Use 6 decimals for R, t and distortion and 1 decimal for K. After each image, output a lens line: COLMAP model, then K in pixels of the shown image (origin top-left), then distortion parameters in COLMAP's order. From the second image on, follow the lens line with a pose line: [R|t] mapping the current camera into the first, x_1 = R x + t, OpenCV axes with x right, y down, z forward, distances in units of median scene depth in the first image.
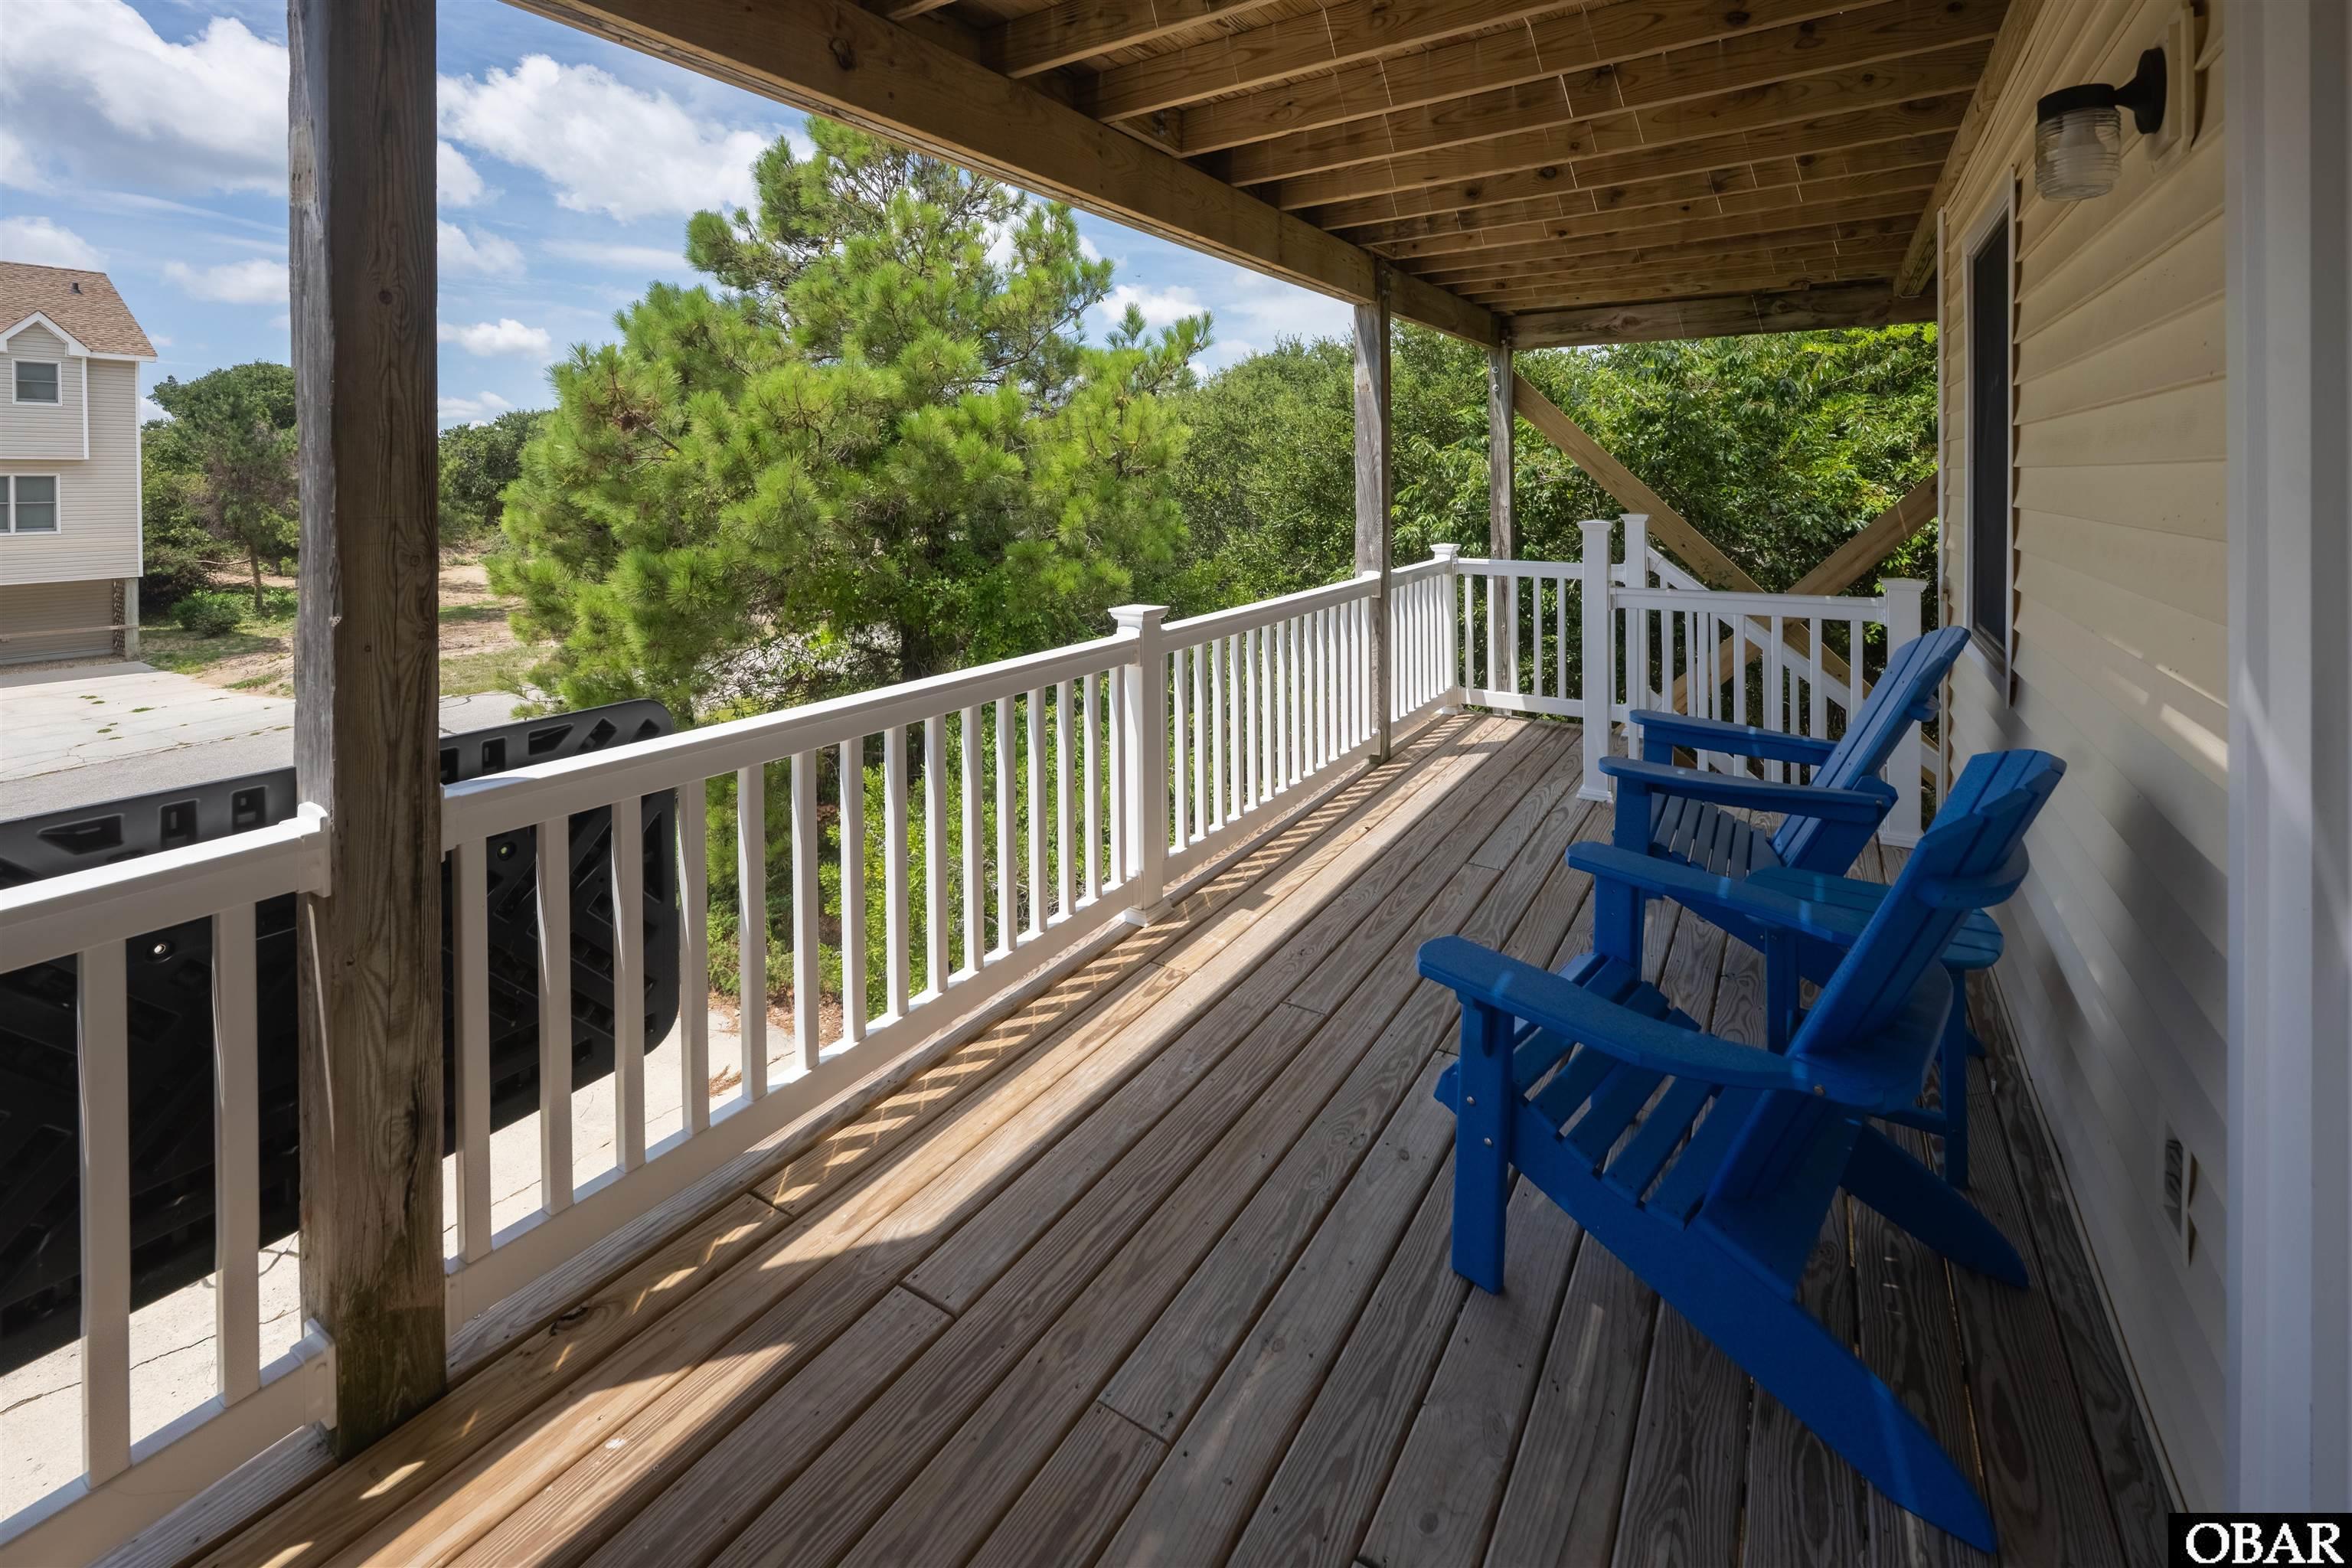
lens RADIAL K [[997.7, 0, 1167.4], [0, 997.7, 668.5], [0, 0, 1]] dist [0.000836, 0.000391]
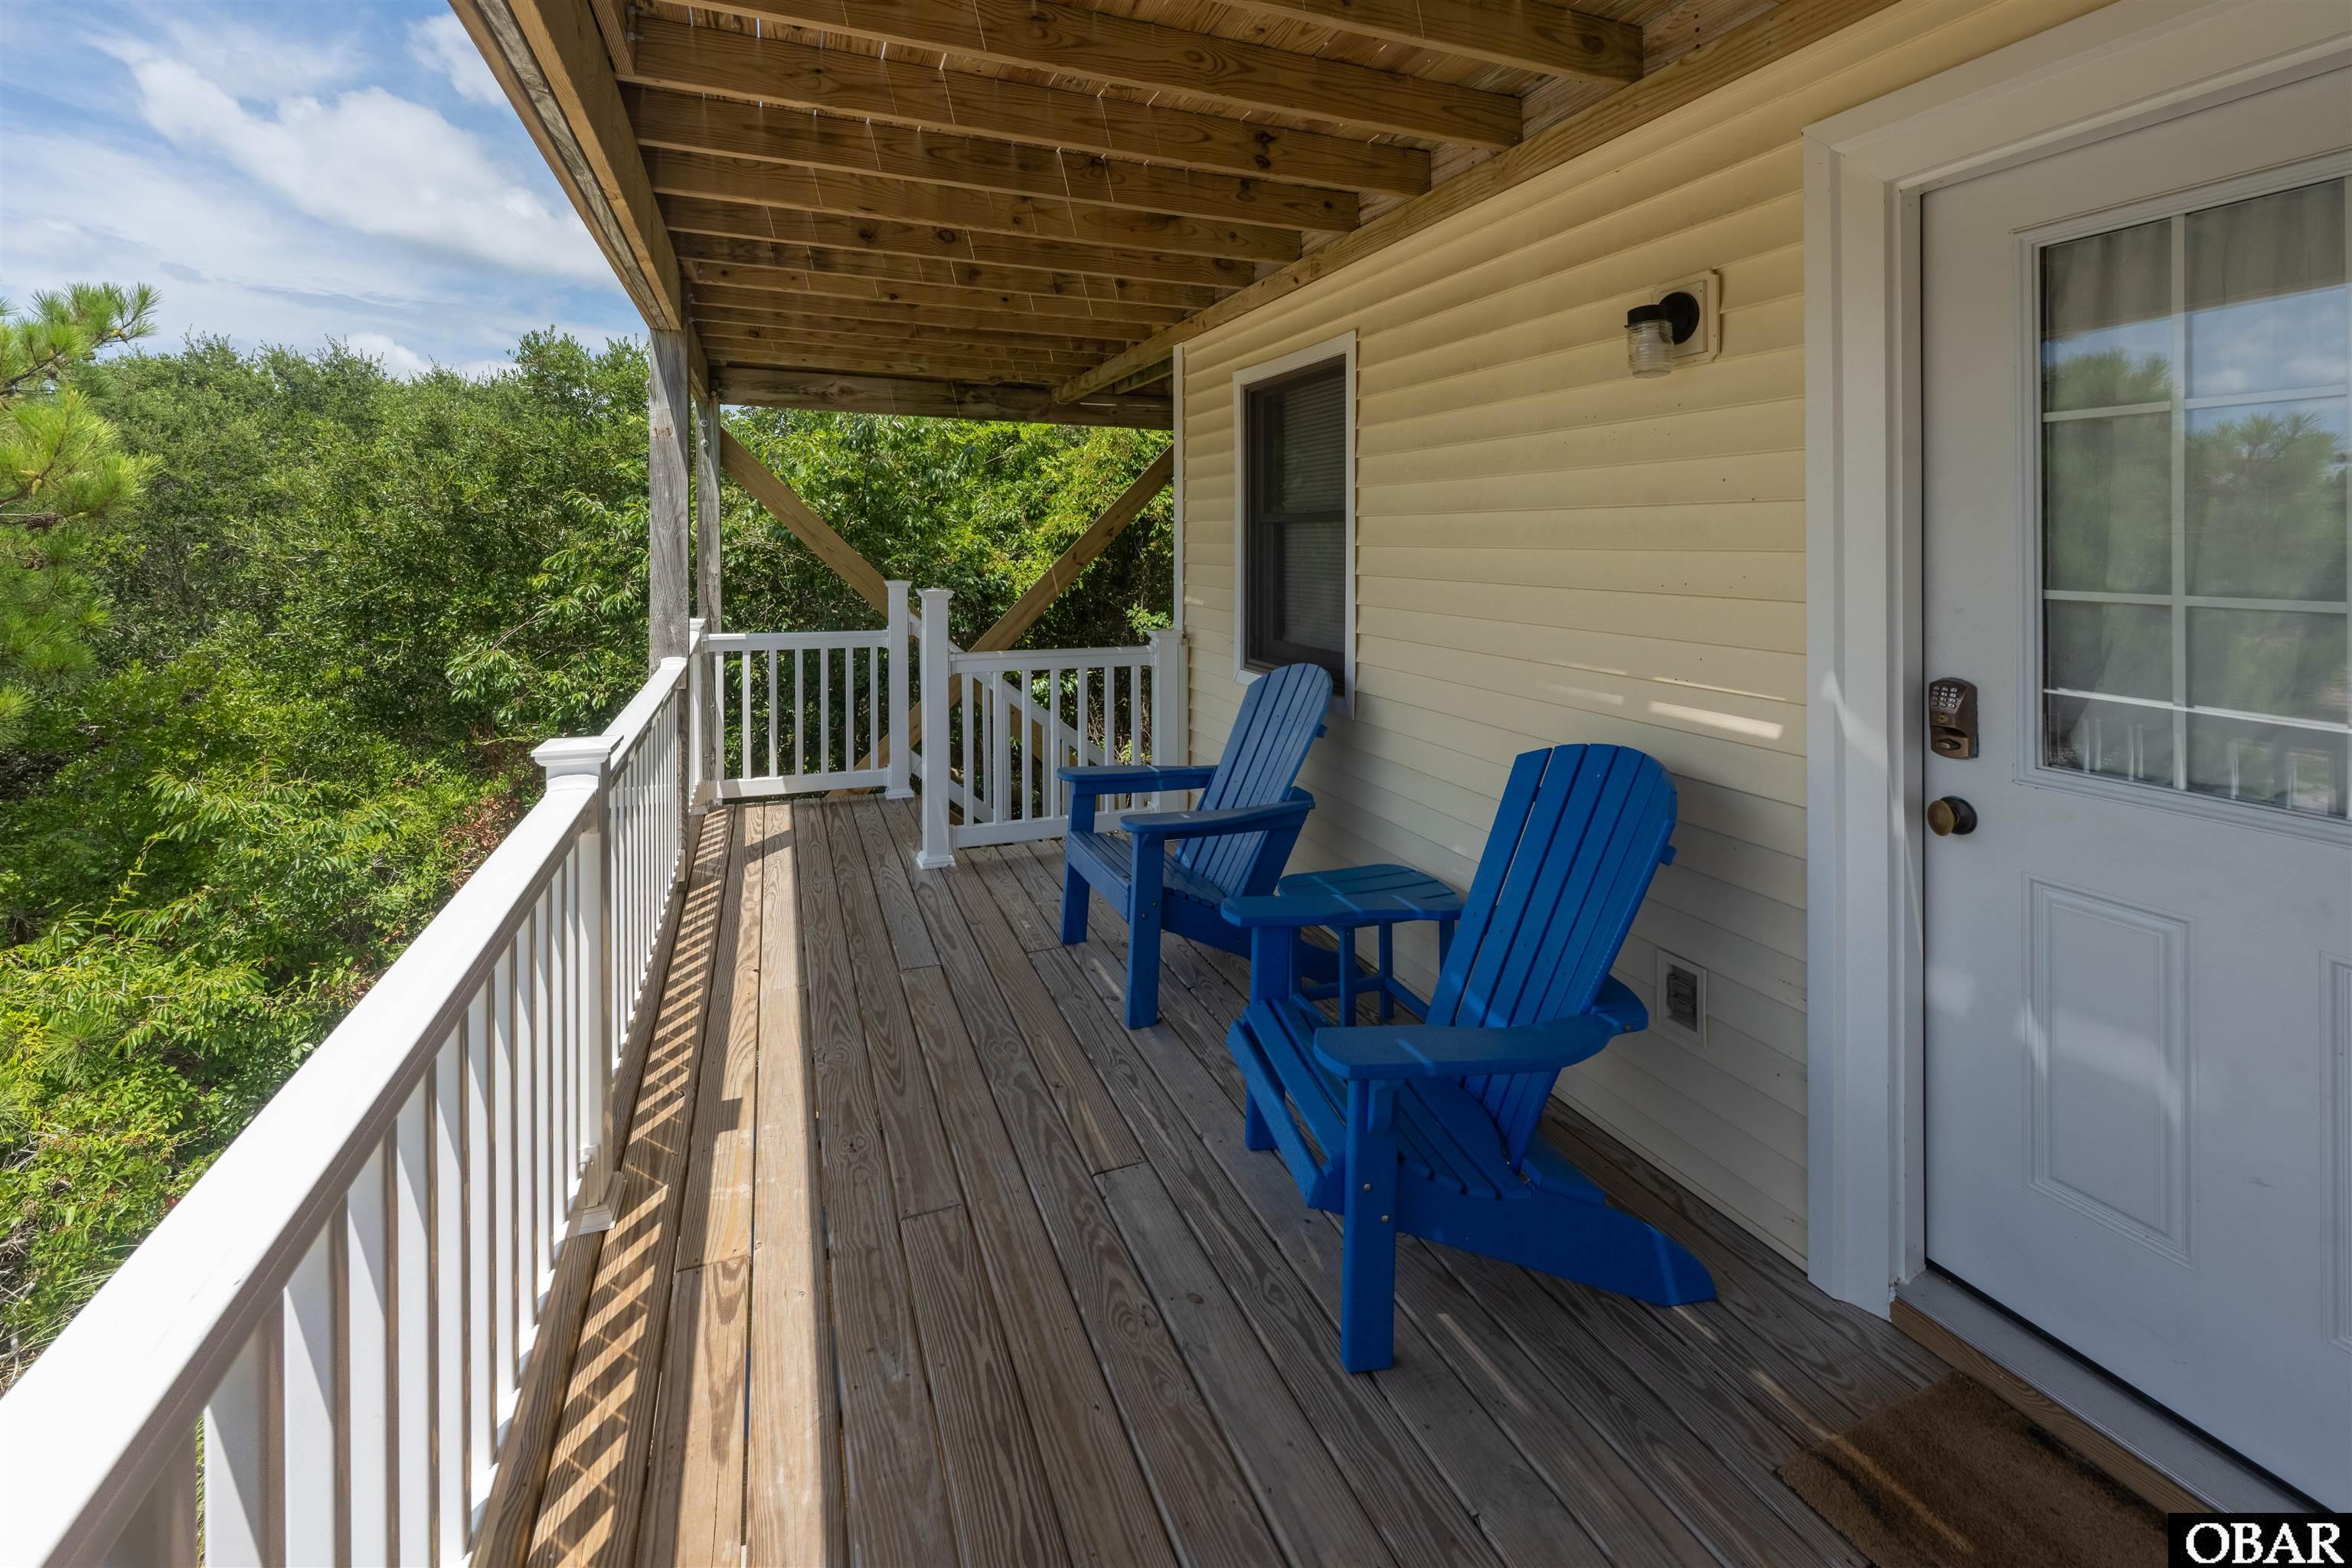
lens RADIAL K [[997.7, 0, 1167.4], [0, 997.7, 668.5], [0, 0, 1]] dist [0.000836, 0.000391]
pose [[0.582620, -0.089270, 0.807827, -0.272169], [0.138239, 0.990351, 0.009739, -0.051746], [-0.800902, 0.105999, 0.589339, 0.259323]]
